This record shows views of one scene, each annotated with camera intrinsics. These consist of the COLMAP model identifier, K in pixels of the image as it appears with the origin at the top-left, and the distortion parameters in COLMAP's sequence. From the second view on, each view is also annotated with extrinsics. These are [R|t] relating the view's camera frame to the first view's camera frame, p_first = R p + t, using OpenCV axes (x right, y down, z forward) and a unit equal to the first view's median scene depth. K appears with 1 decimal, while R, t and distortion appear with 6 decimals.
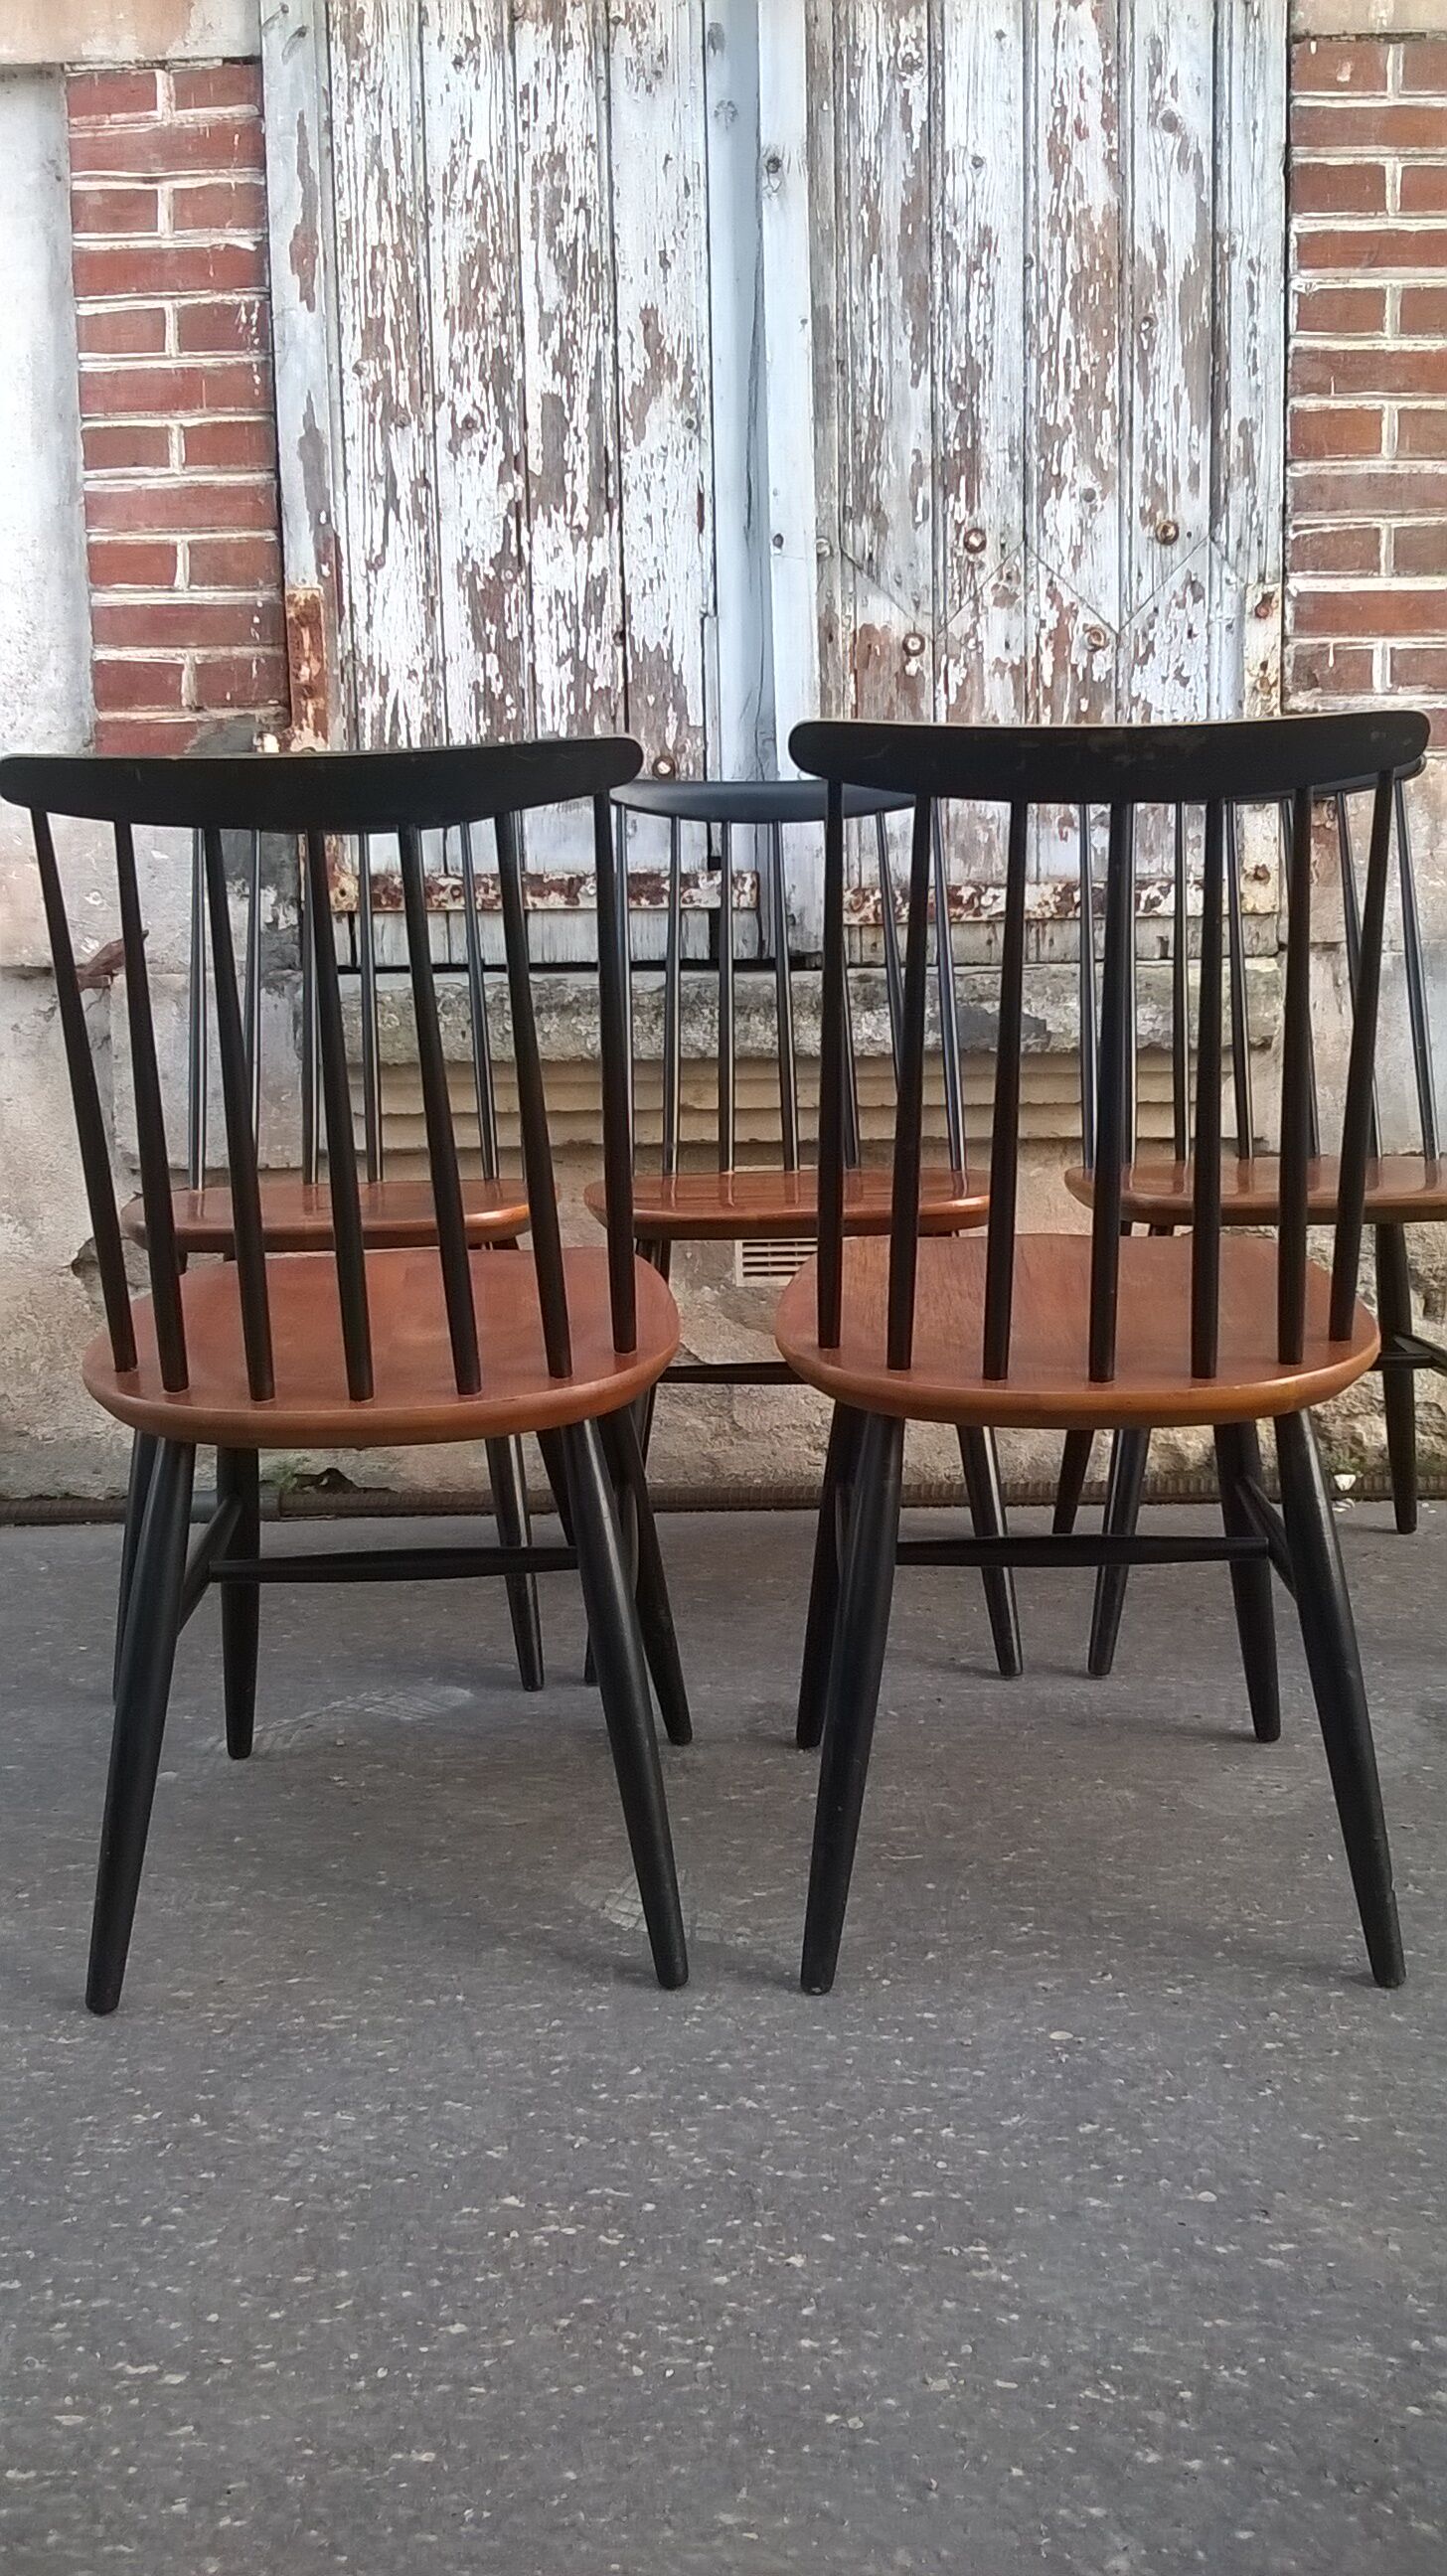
lens RADIAL K [[2282.9, 0, 734.2], [0, 2282.9, 1278.5], [0, 0, 1]] dist [0.041837, -0.177447]
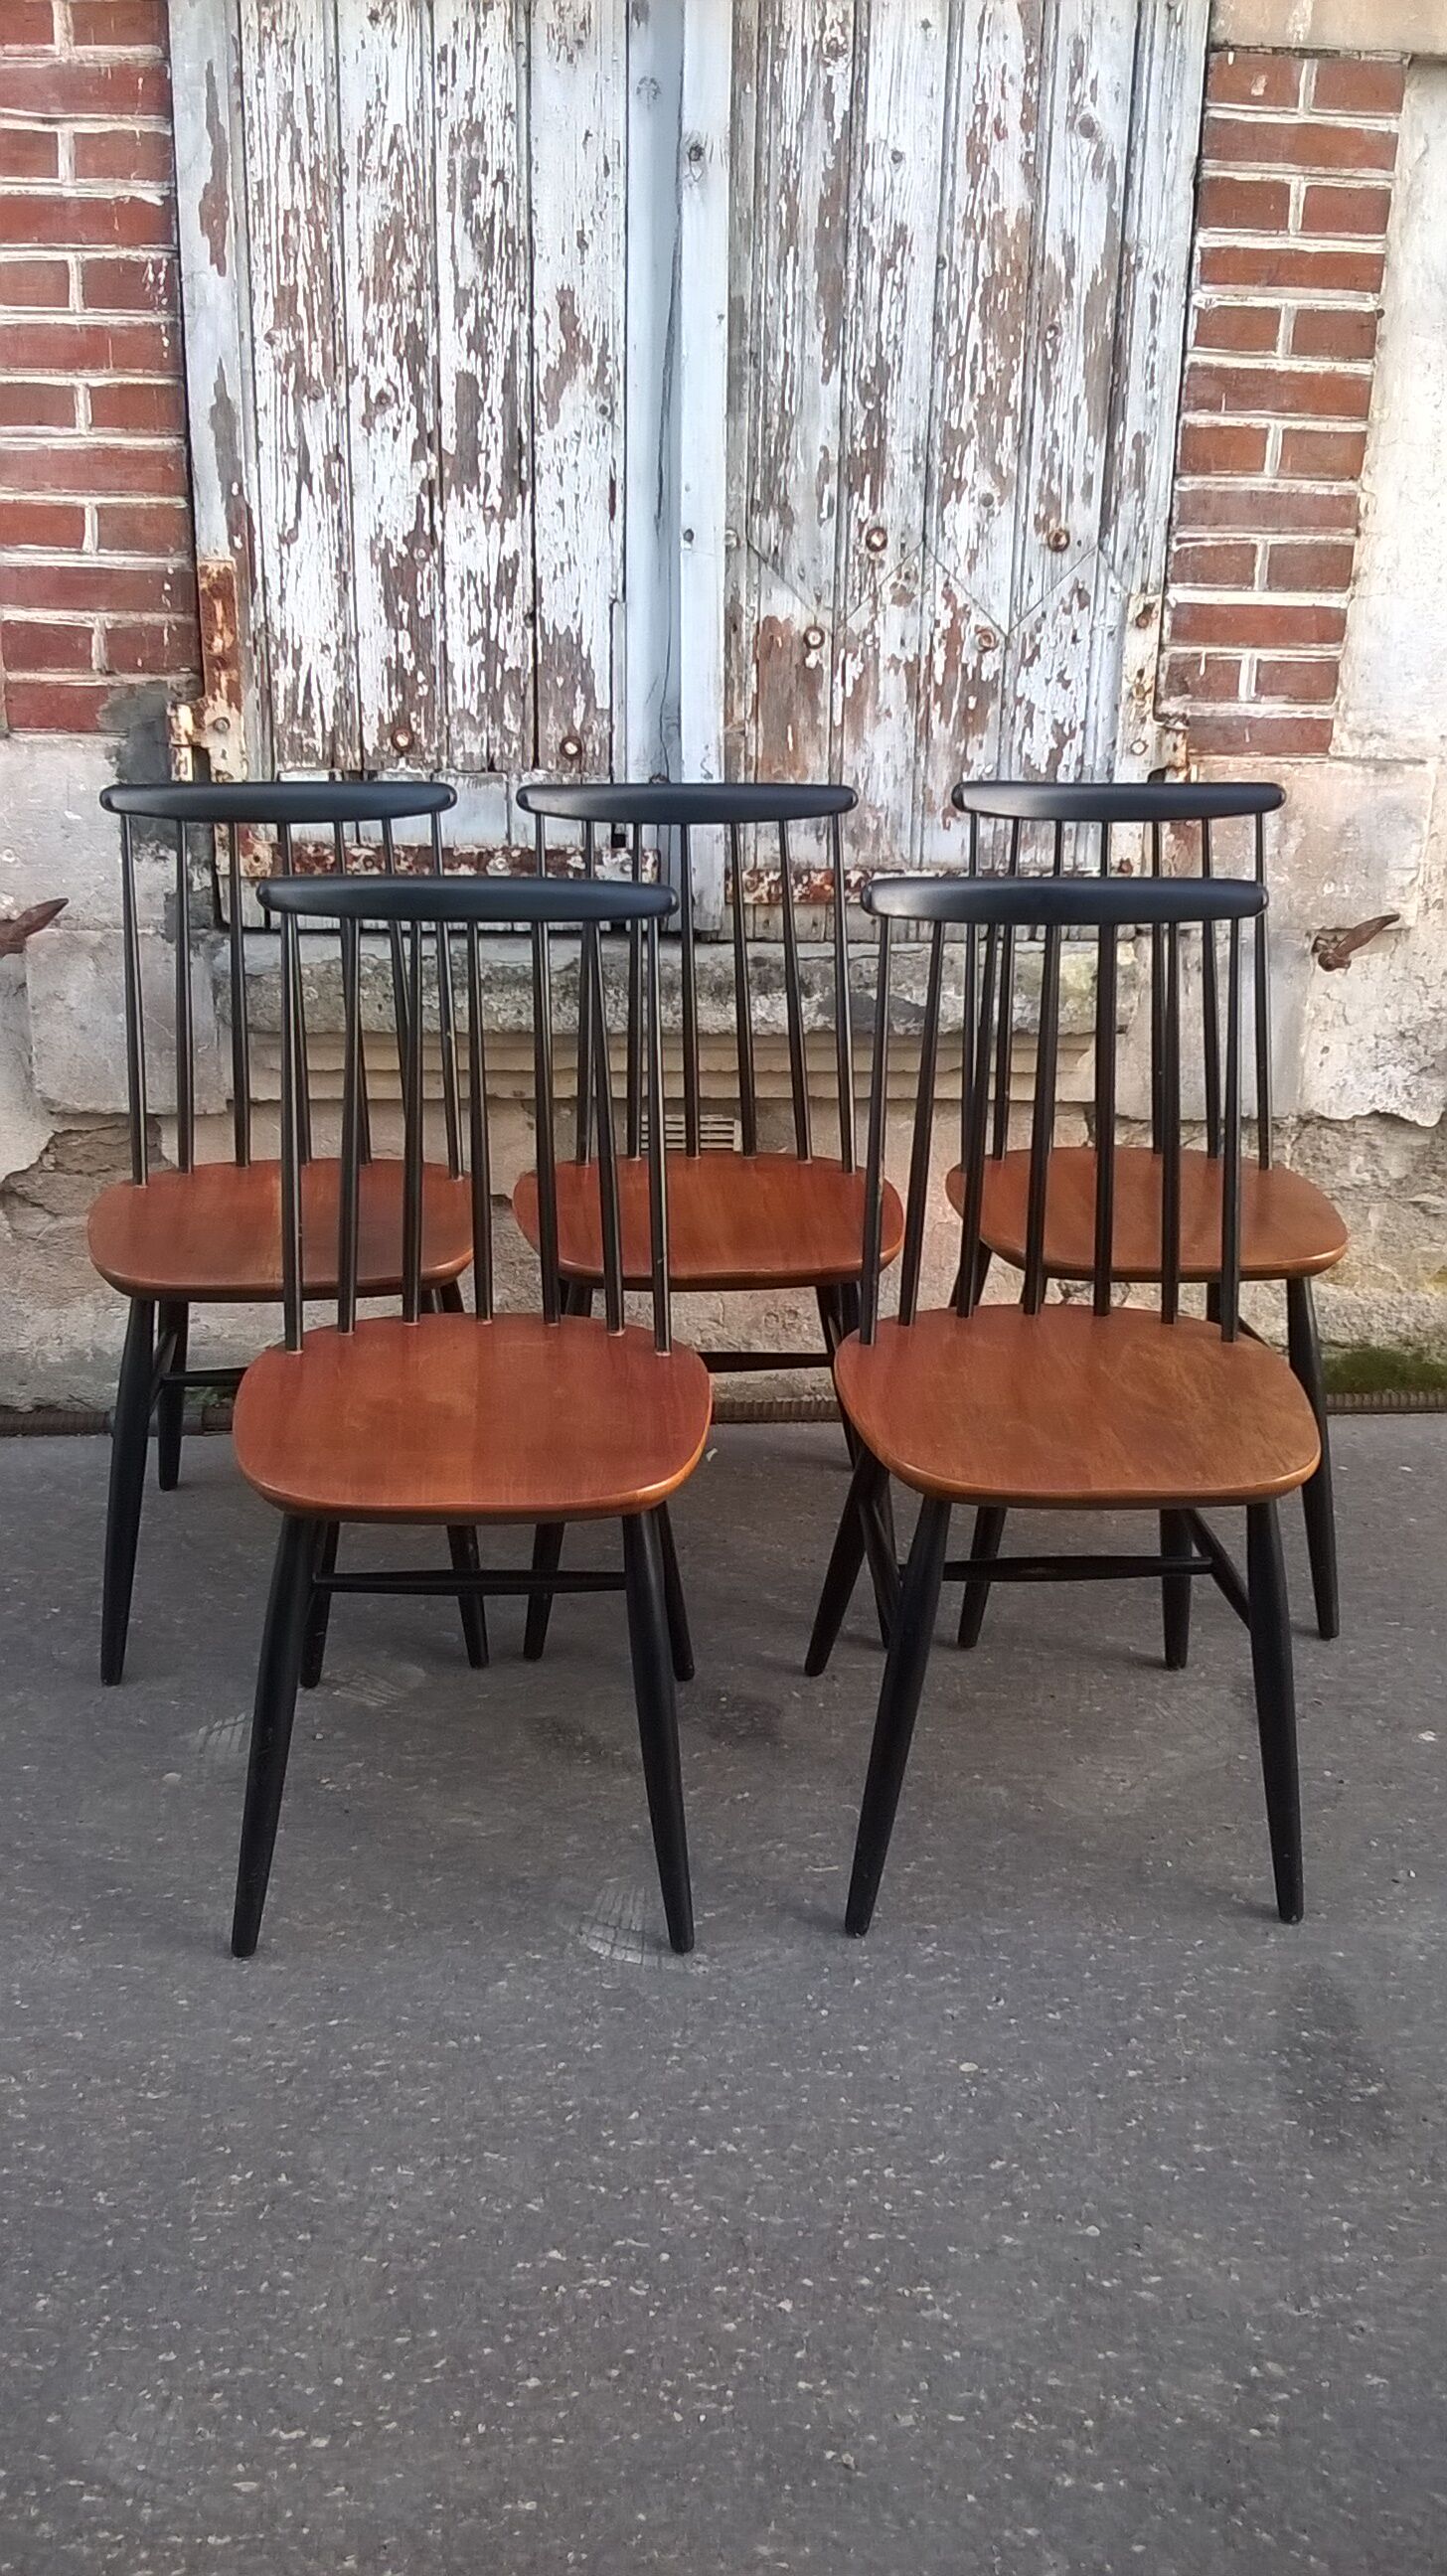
lens RADIAL K [[2282.9, 0, 733.9], [0, 2282.9, 1275.6], [0, 0, 1]] dist [0.041837, -0.177447]
pose [[0.993431, 0.001389, 0.114421, -0.077579], [-0.025033, 0.978345, 0.205462, -0.208897], [-0.111658, -0.206977, 0.971953, -0.068970]]
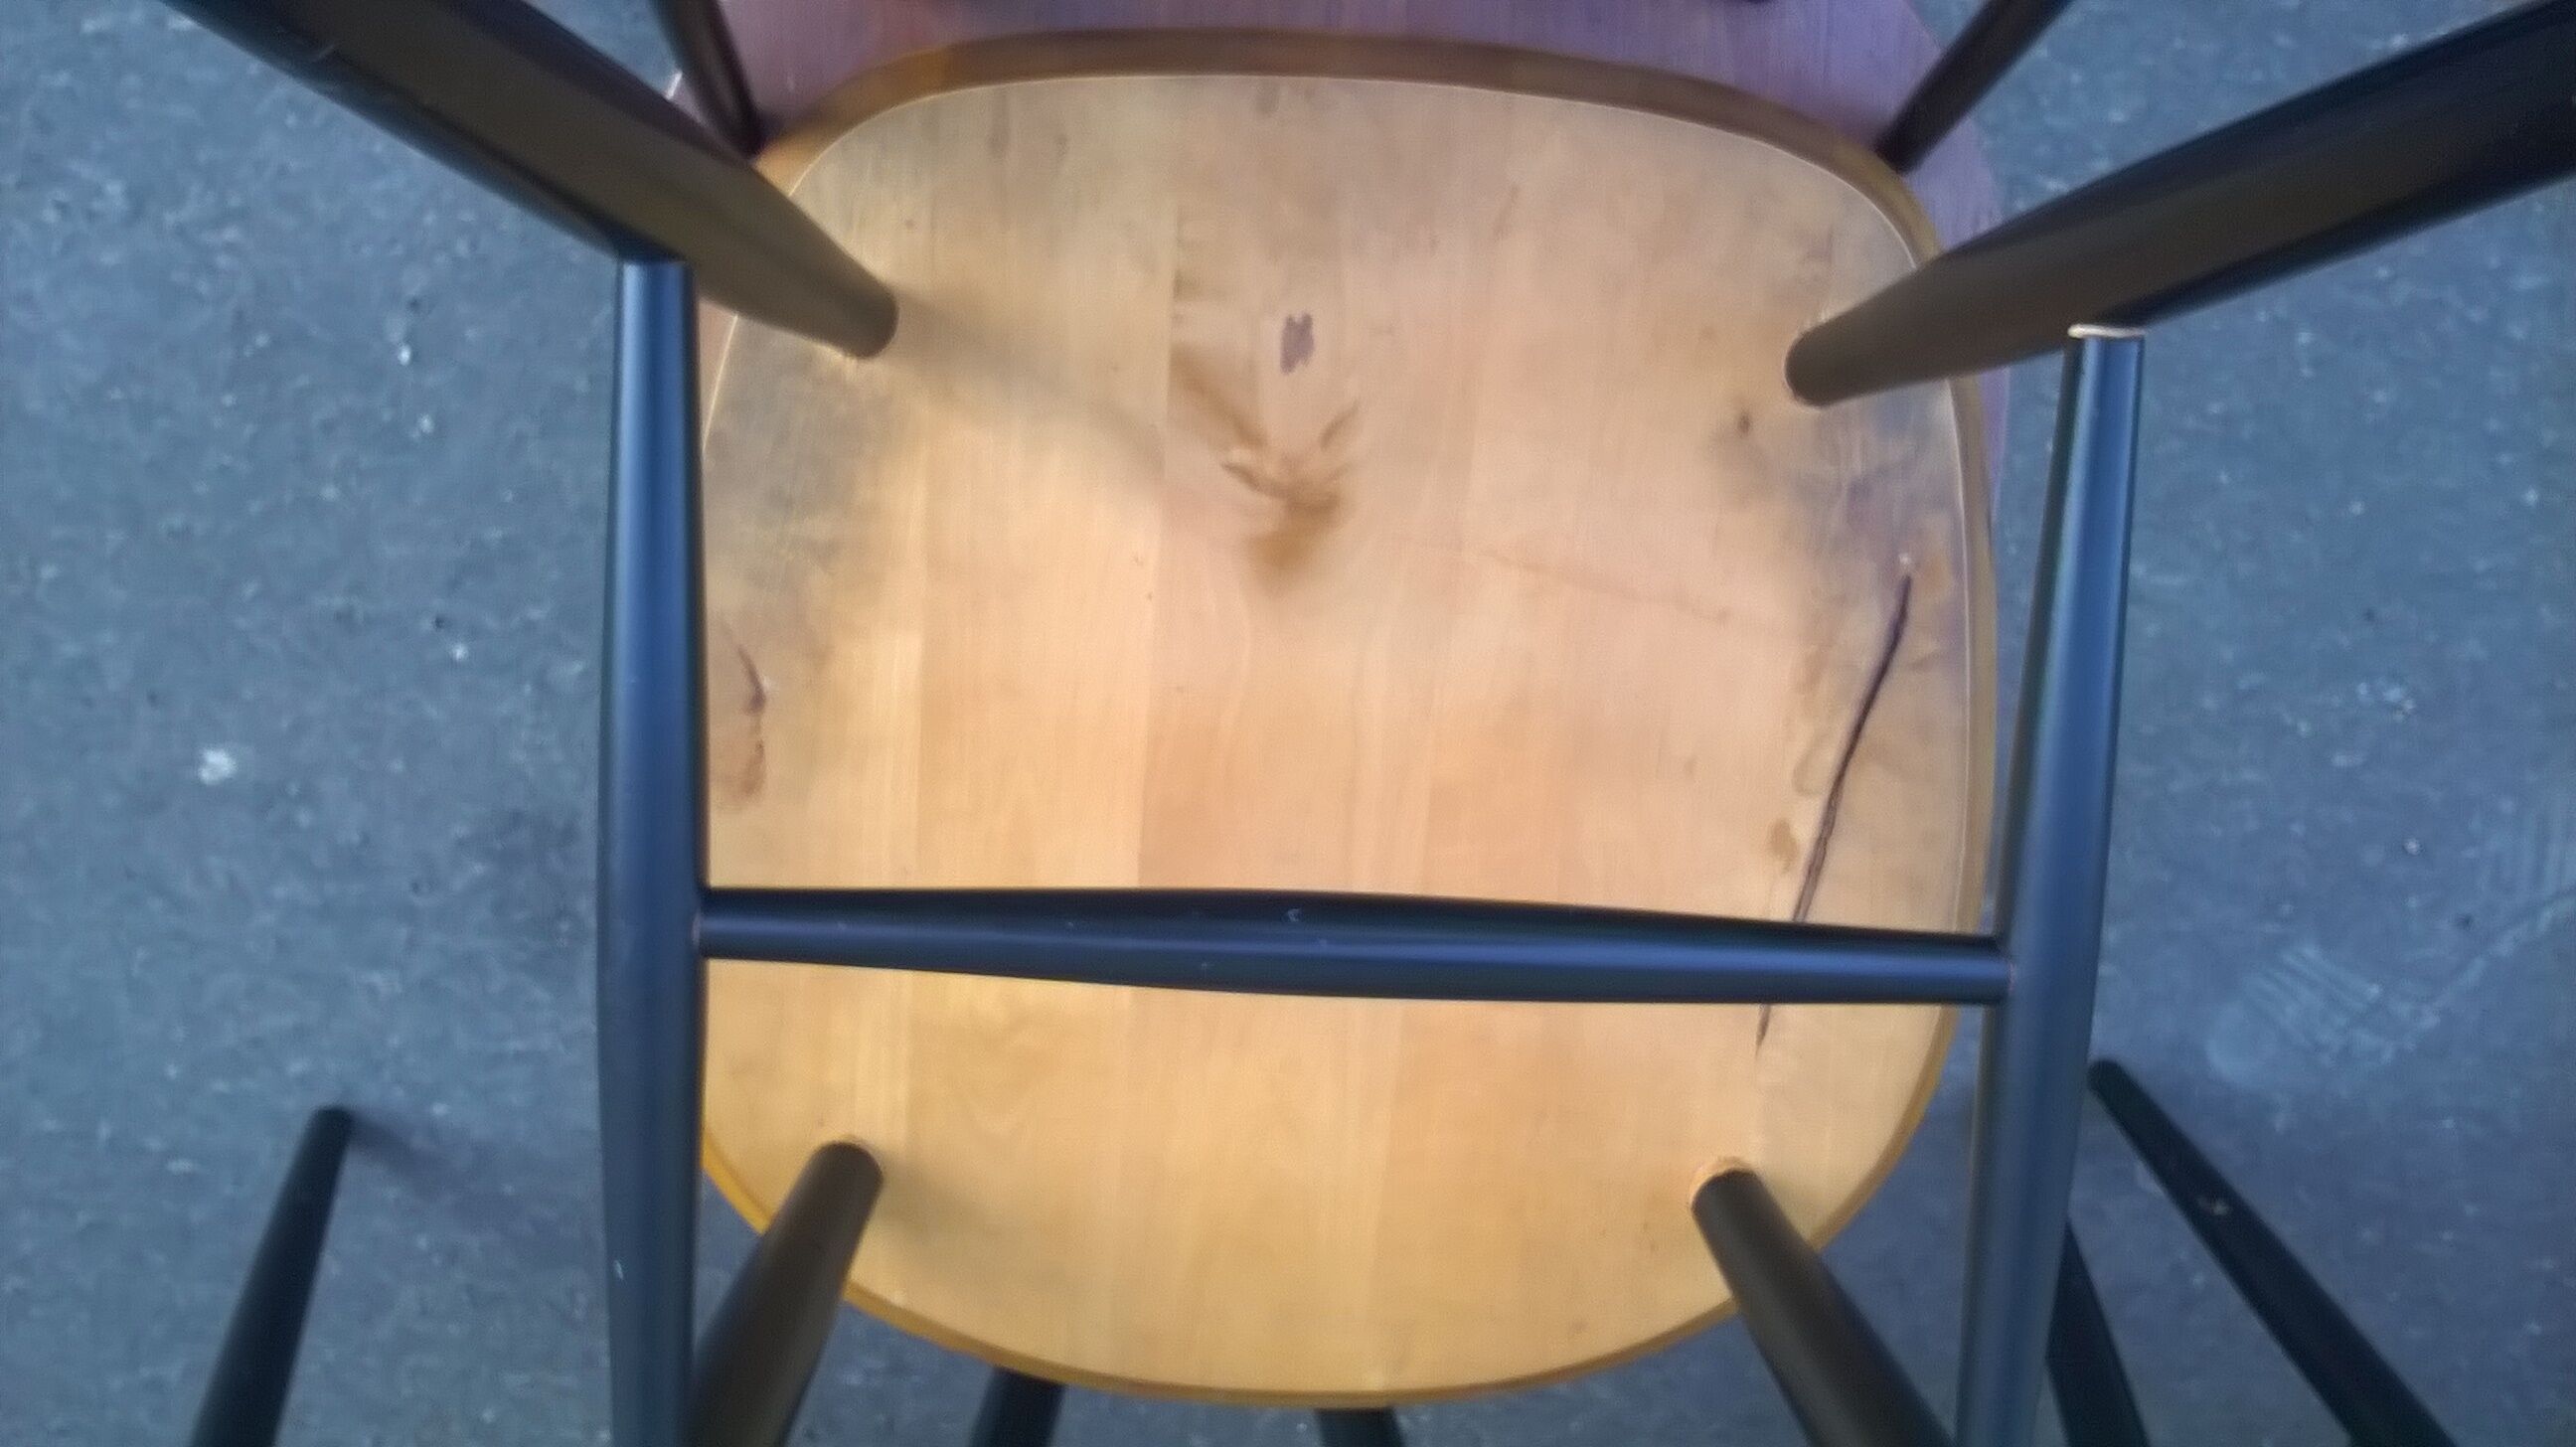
lens RADIAL K [[2282.9, 0, 1290.8], [0, 2282.9, 729.4], [0, 0, 1]] dist [0.041837, -0.177447]
pose [[-0.999465, 0.023247, -0.022987, 0.107065], [-0.030349, -0.398301, 0.916753, -0.258553], [0.012156, 0.916960, 0.398793, 0.580857]]
